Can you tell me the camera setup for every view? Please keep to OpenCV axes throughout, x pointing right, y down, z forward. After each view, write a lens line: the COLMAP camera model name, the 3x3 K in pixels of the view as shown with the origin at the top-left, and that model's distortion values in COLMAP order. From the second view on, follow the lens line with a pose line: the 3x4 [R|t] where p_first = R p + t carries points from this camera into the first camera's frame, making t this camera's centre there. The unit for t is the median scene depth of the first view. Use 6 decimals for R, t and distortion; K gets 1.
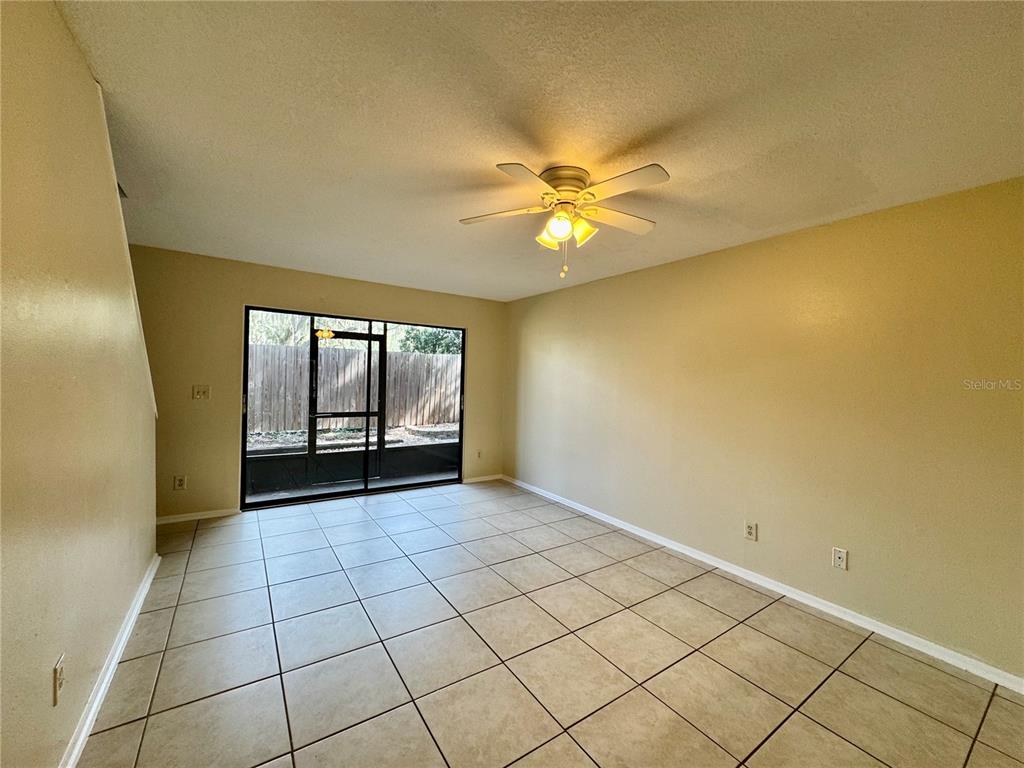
lens RADIAL K [[413.9, 0, 512.0], [0, 413.9, 384.0], [0, 0, 1]] dist [-0.001276, -0.000105]
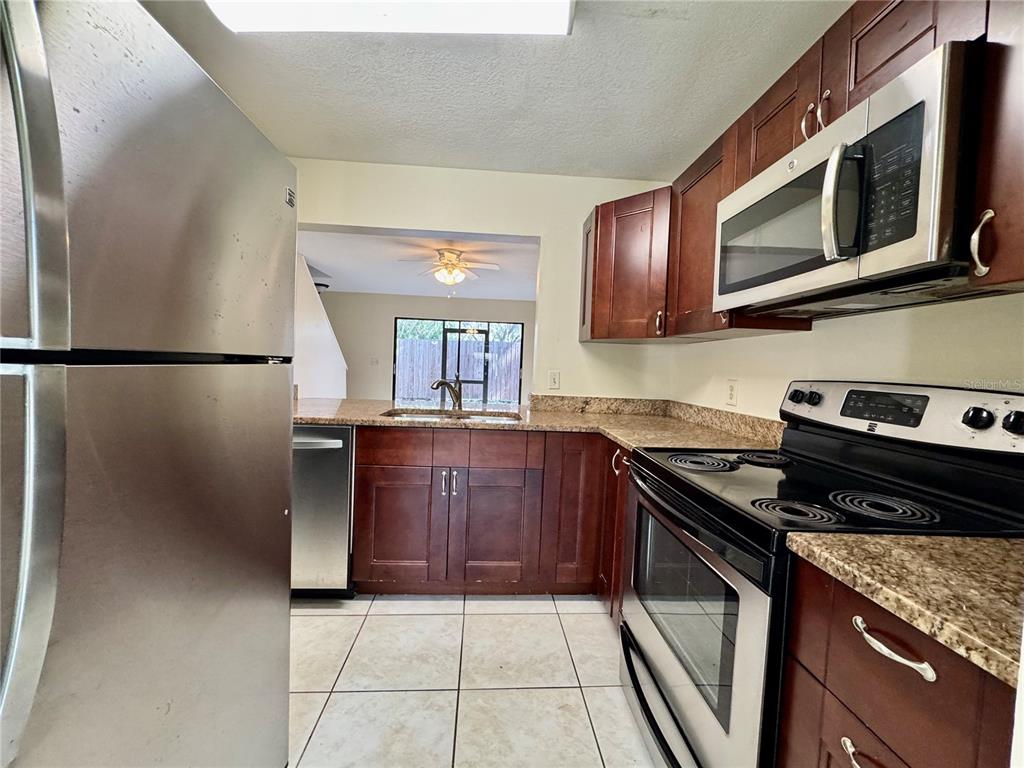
lens RADIAL K [[409.7, 0, 514.1], [0, 409.7, 381.4], [0, 0, 1]] dist [-0.001120, -0.000213]
pose [[0.857539, 0.018574, -0.514083, 0.832537], [-0.019170, 0.999808, 0.004146, 0.091706], [0.514061, 0.006299, 0.857730, -0.344220]]
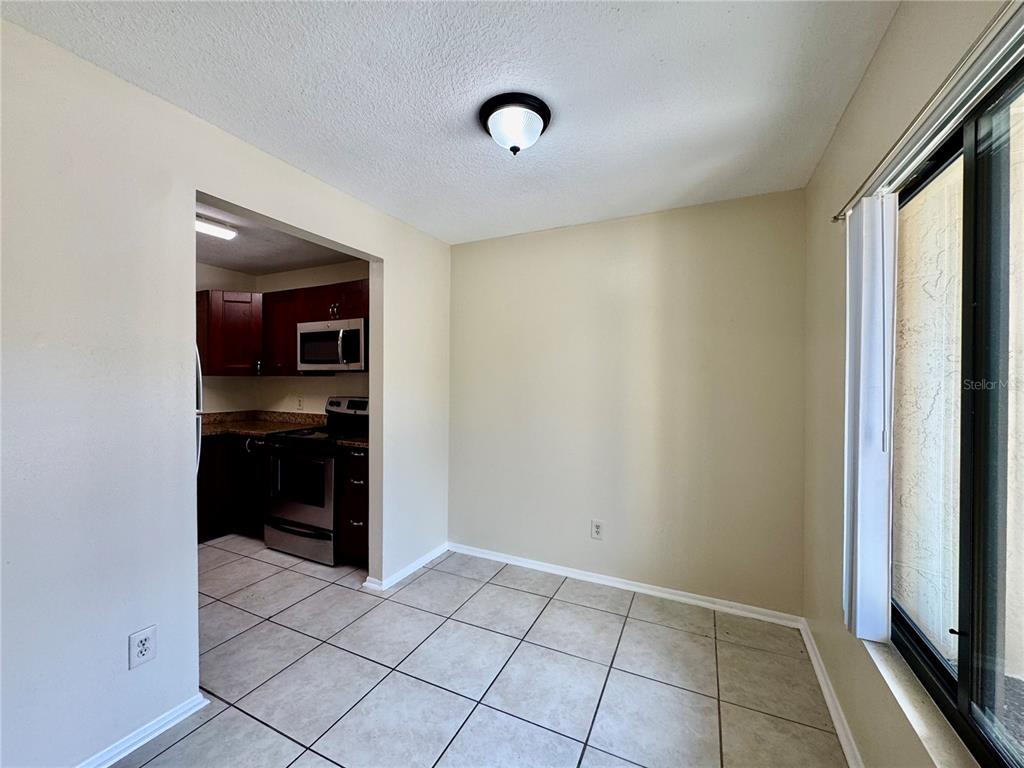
lens RADIAL K [[409.7, 0, 514.1], [0, 409.7, 381.4], [0, 0, 1]] dist [-0.001120, -0.000213]
pose [[0.865245, -0.031166, 0.500379, 0.754625], [0.031335, 0.999476, 0.008068, 0.056523], [-0.500369, 0.008698, 0.865769, -0.921954]]
